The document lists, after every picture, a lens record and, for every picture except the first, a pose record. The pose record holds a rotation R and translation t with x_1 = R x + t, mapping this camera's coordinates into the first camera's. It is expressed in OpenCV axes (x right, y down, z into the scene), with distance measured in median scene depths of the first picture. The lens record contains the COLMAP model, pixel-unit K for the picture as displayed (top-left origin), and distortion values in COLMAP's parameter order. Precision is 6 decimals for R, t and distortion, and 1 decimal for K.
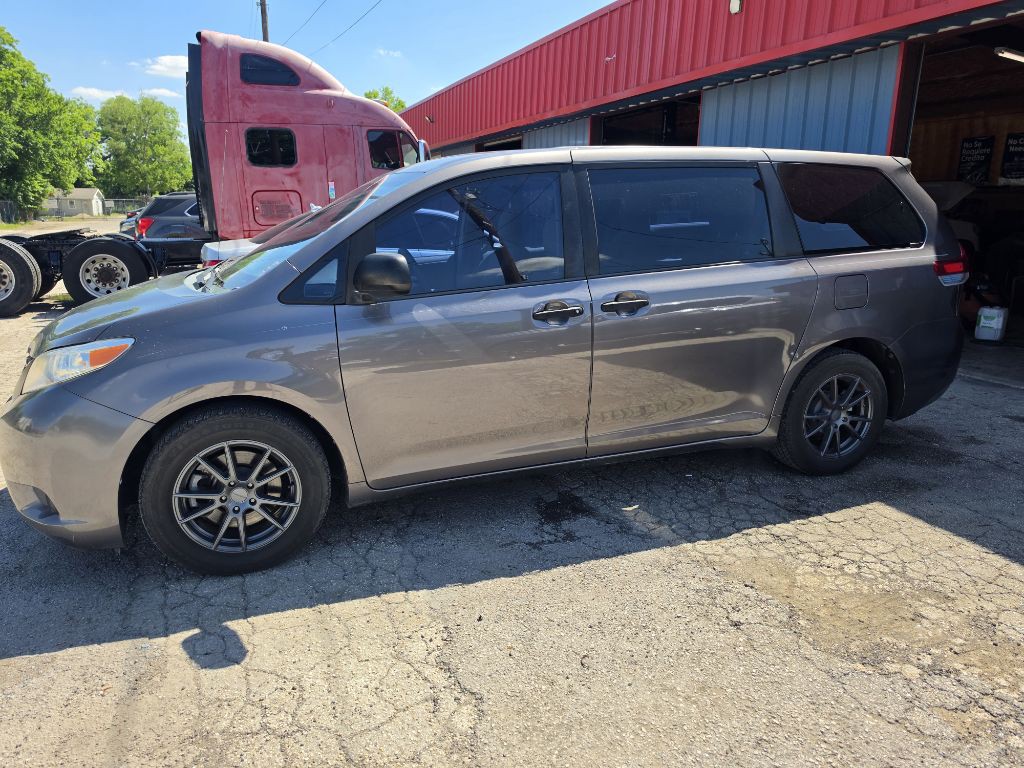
lens RADIAL K [[712.9, 0, 514.6], [0, 712.9, 382.6], [0, 0, 1]] dist [0.020541, -0.027395]
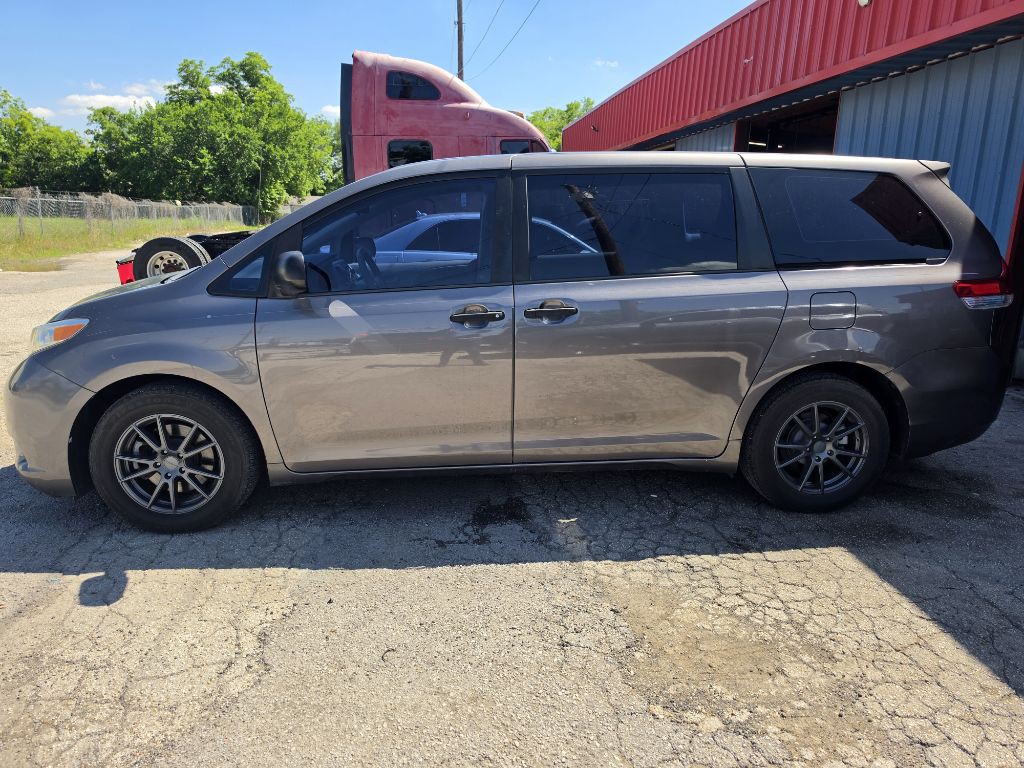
lens RADIAL K [[712.9, 0, 520.4], [0, 712.9, 385.3], [0, 0, 1]] dist [0.020541, -0.027395]
pose [[0.964624, 0.071366, -0.253785, 0.339429], [-0.073513, 0.997294, 0.001024, -0.005339], [0.253171, 0.017669, 0.967260, 0.035319]]
